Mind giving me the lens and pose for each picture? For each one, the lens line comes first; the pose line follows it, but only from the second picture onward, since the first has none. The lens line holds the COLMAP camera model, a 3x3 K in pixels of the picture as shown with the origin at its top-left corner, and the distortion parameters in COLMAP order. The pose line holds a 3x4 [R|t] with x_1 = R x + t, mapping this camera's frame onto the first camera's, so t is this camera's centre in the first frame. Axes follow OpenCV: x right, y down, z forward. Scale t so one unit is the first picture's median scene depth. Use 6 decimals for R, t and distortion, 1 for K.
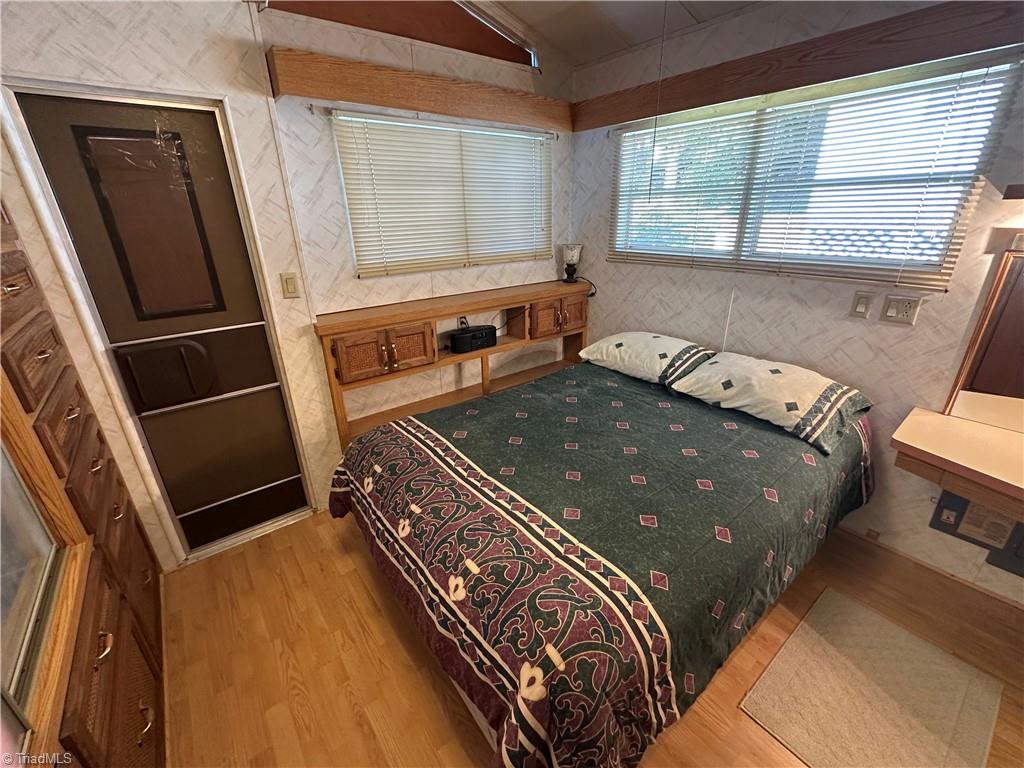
lens RADIAL K [[431.2, 0, 512.0], [0, 431.2, 384.0], [0, 0, 1]] dist [-0.000393, 0.000002]
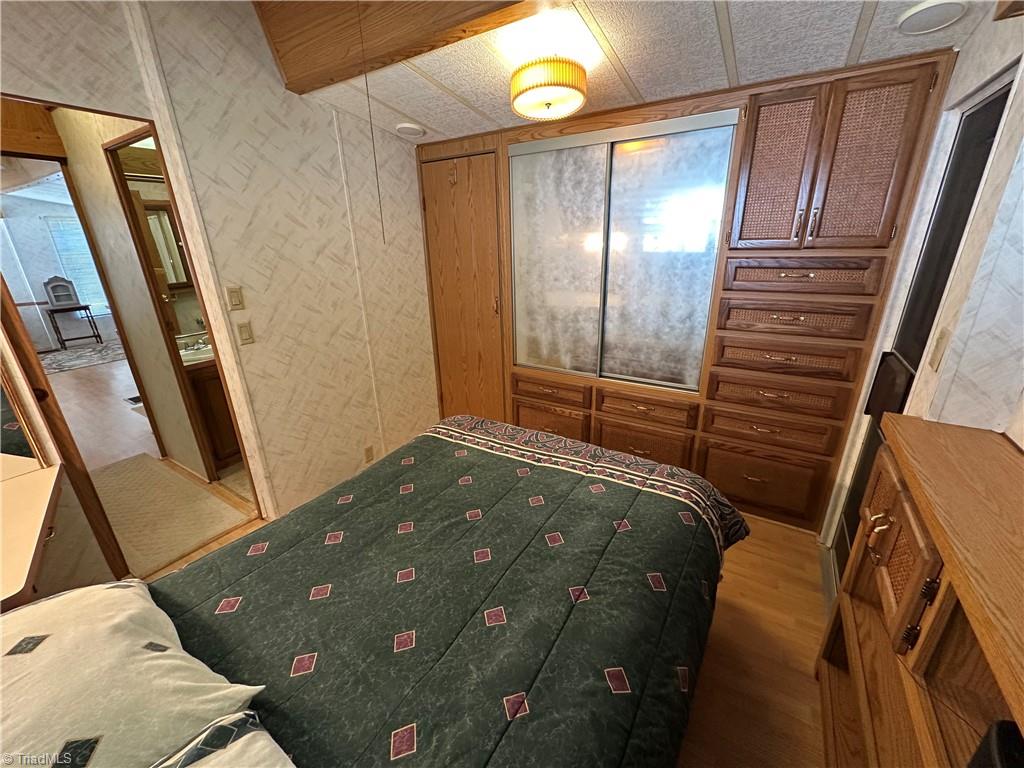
lens RADIAL K [[409.2, 0, 514.0], [0, 409.2, 381.8], [0, 0, 1]] dist [-0.001119, 0.000025]
pose [[-0.939262, 0.152509, -0.307453, 0.361111], [-0.089306, 0.756371, 0.648018, -0.786113], [0.331377, 0.636116, -0.696811, 1.884502]]
